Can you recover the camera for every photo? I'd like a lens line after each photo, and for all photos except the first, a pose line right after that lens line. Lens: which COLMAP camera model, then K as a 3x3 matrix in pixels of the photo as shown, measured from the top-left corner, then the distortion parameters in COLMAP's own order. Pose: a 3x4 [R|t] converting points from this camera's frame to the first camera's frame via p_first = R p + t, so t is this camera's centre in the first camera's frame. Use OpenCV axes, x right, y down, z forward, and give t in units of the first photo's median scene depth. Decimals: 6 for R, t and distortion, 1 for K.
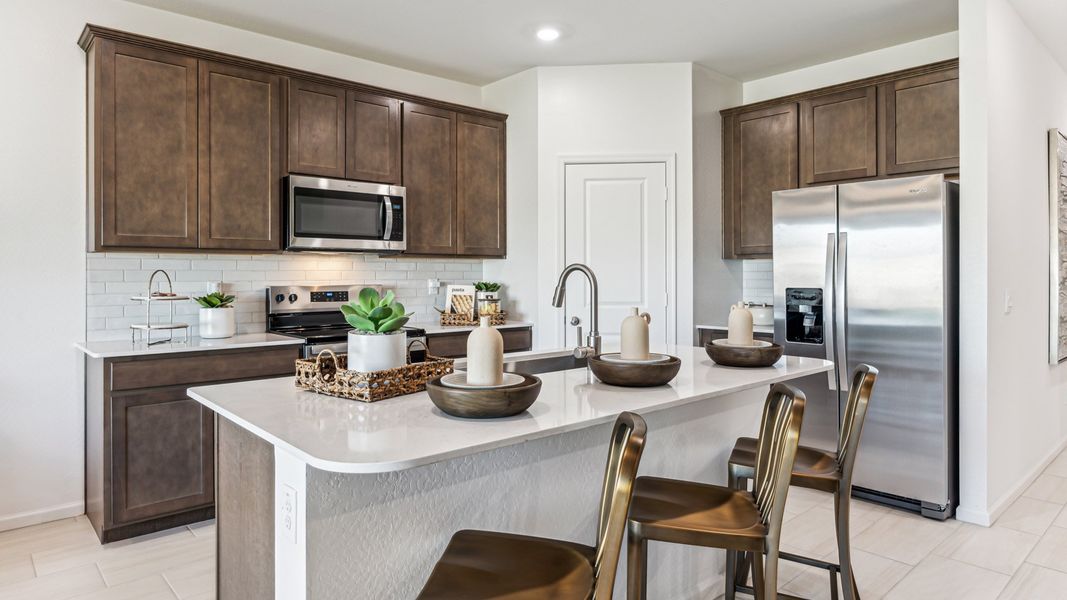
lens RADIAL K [[634.7, 0, 537.3], [0, 634.7, 274.5], [0, 0, 1]] dist [-0.000118, -0.000543]
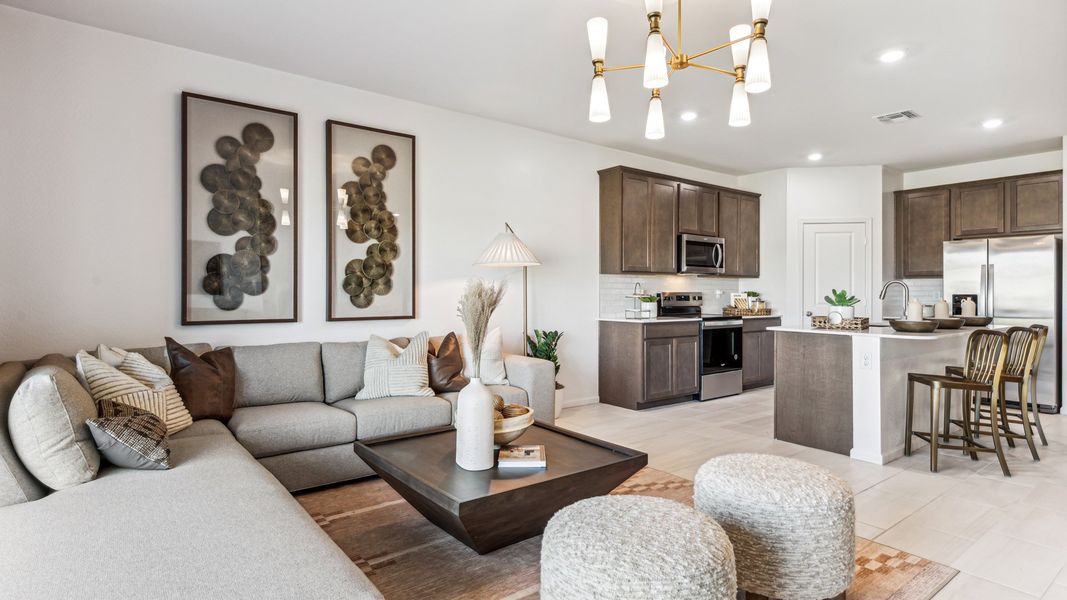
lens RADIAL K [[553.4, 0, 536.5], [0, 553.4, 292.0], [0, 0, 1]] dist [0.003034, 0.000801]
pose [[0.997045, 0.005536, -0.076622, -0.692497], [-0.005603, 0.999984, -0.000656, 0.022480], [0.076617, 0.001083, 0.997060, -0.696985]]
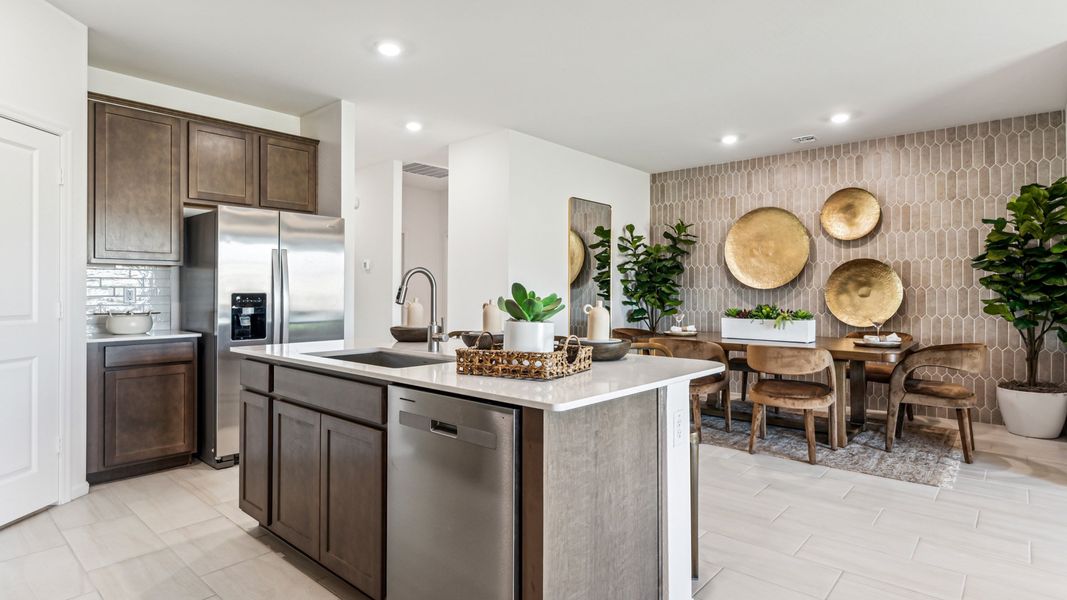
lens RADIAL K [[553.4, 0, 536.5], [0, 553.4, 292.0], [0, 0, 1]] dist [0.003034, 0.000801]
pose [[-0.112101, 0.001700, 0.993695, -0.655027], [-0.000593, 0.999998, -0.001778, 0.020685], [-0.993697, -0.000789, -0.112100, 0.583204]]
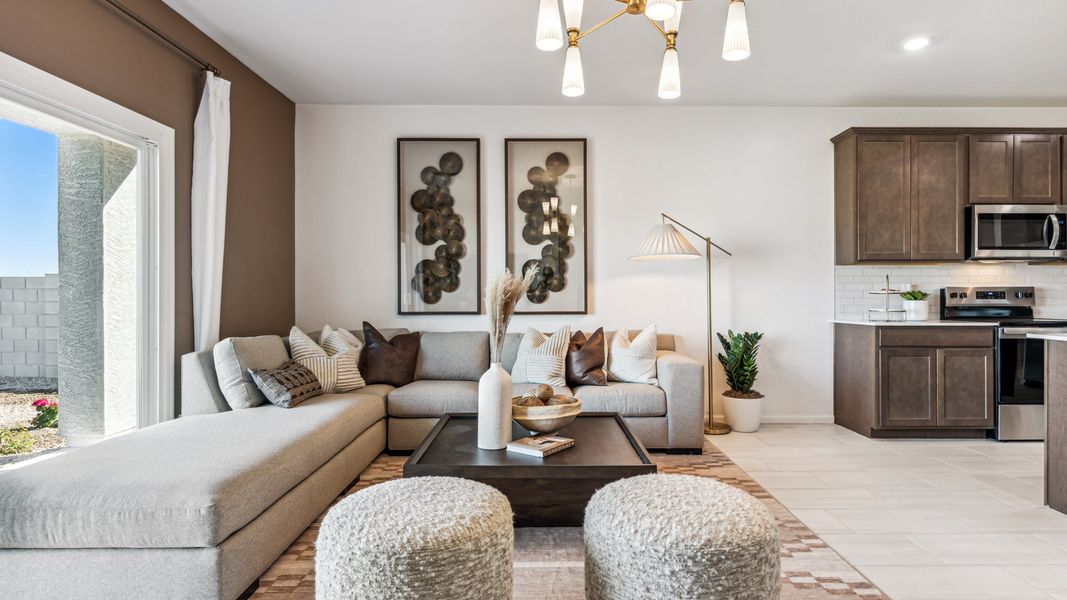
lens RADIAL K [[556.1, 0, 546.9], [0, 556.1, 298.4], [0, 0, 1]] dist [-0.002131, -0.000524]
pose [[0.746918, 0.001363, -0.664915, -0.275565], [0.000171, 0.999997, 0.002241, 0.042696], [0.664916, -0.001787, 0.746916, -0.513930]]
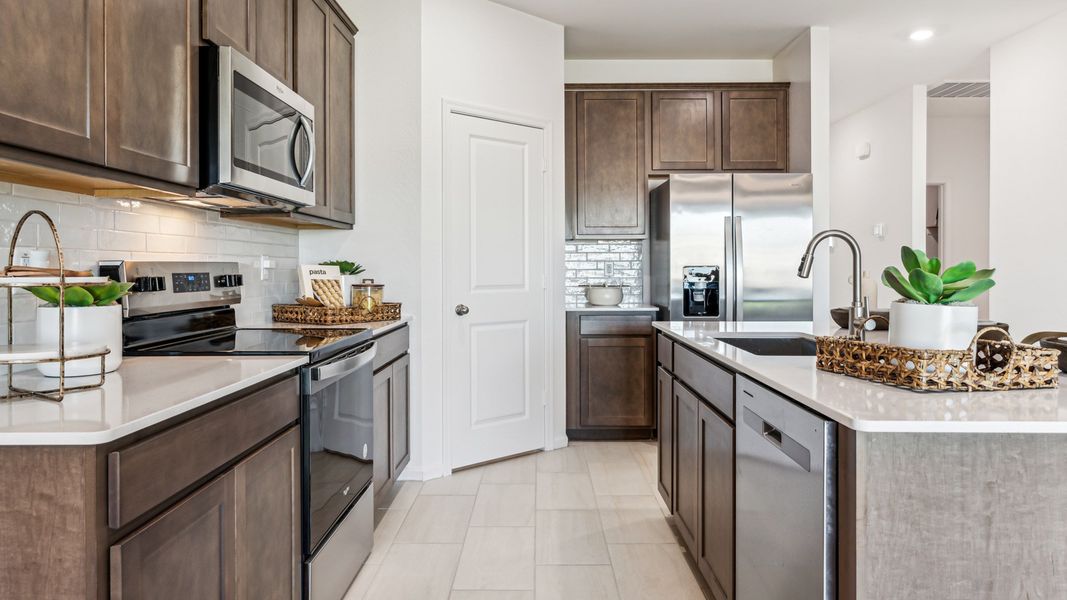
lens RADIAL K [[676.5, 0, 538.0], [0, 676.5, 273.1], [0, 0, 1]] dist [0.002864, 0.000350]
pose [[0.670456, -0.004910, 0.741933, -0.617716], [-0.000050, 0.999978, 0.006663, 0.025544], [-0.741949, -0.004504, 0.670441, 0.429977]]
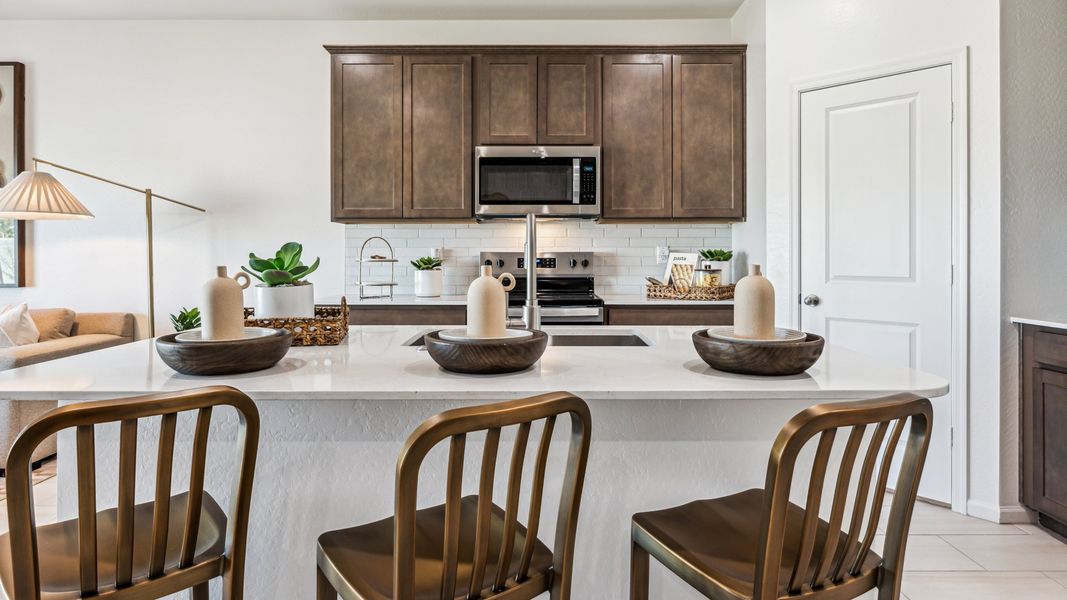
lens RADIAL K [[633.6, 0, 534.6], [0, 633.6, 255.4], [0, 0, 1]] dist [0.000291, -0.000159]
pose [[0.741287, 0.002466, -0.671183, 0.385104], [0.000340, 0.999992, 0.004049, 0.020543], [0.671188, -0.003229, 0.741281, 0.274189]]
